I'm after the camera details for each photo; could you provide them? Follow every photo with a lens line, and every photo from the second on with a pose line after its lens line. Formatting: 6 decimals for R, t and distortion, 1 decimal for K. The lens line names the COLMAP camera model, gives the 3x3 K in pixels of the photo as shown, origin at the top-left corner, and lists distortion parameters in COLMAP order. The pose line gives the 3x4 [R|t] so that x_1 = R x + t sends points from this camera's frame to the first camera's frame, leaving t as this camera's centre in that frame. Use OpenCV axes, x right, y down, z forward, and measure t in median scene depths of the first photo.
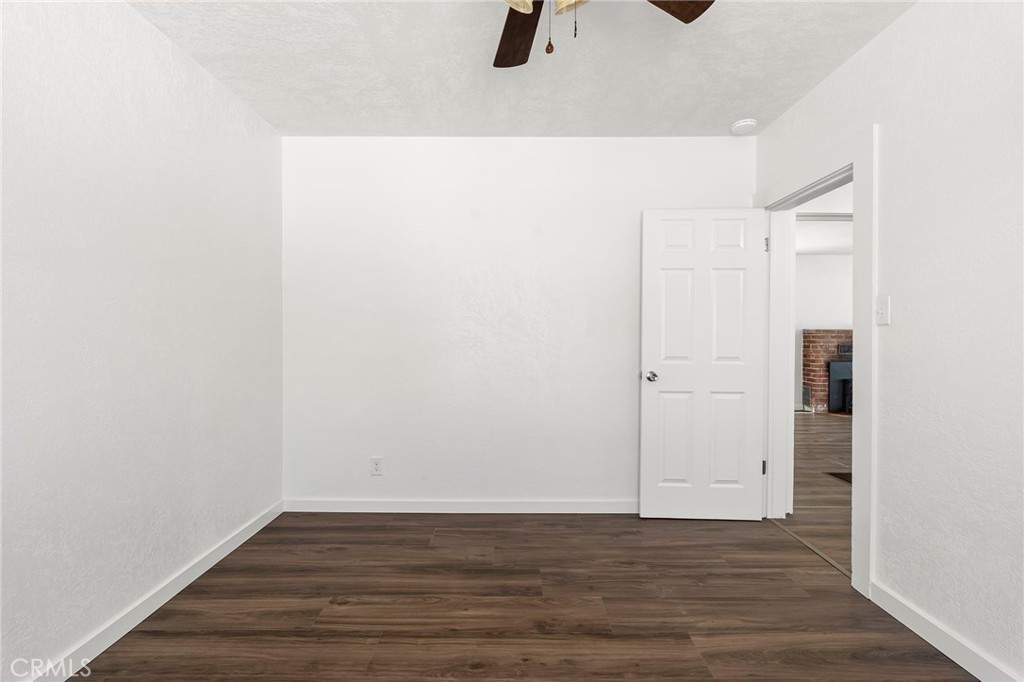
lens RADIAL K [[443.6, 0, 510.1], [0, 443.6, 343.6], [0, 0, 1]] dist [-0.012289, 0.001248]
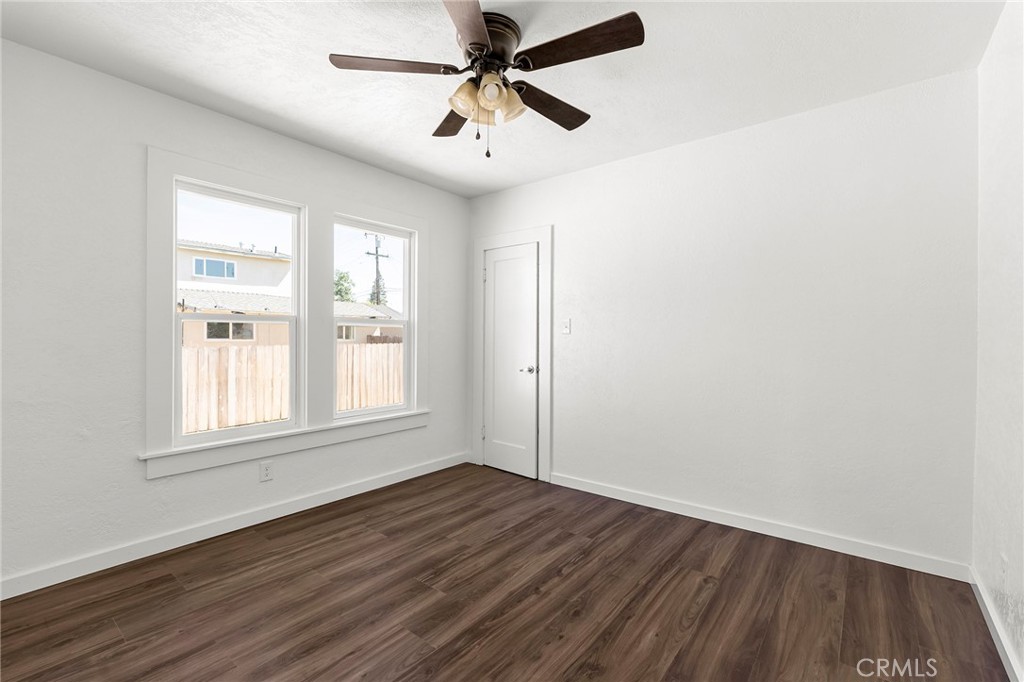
lens RADIAL K [[443.6, 0, 508.9], [0, 443.6, 339.9], [0, 0, 1]] dist [-0.012289, 0.001248]
pose [[-0.626723, -0.000908, -0.779242, 0.830566], [-0.014623, 0.999837, 0.010596, -0.024928], [0.779105, 0.018036, -0.626634, 1.346672]]
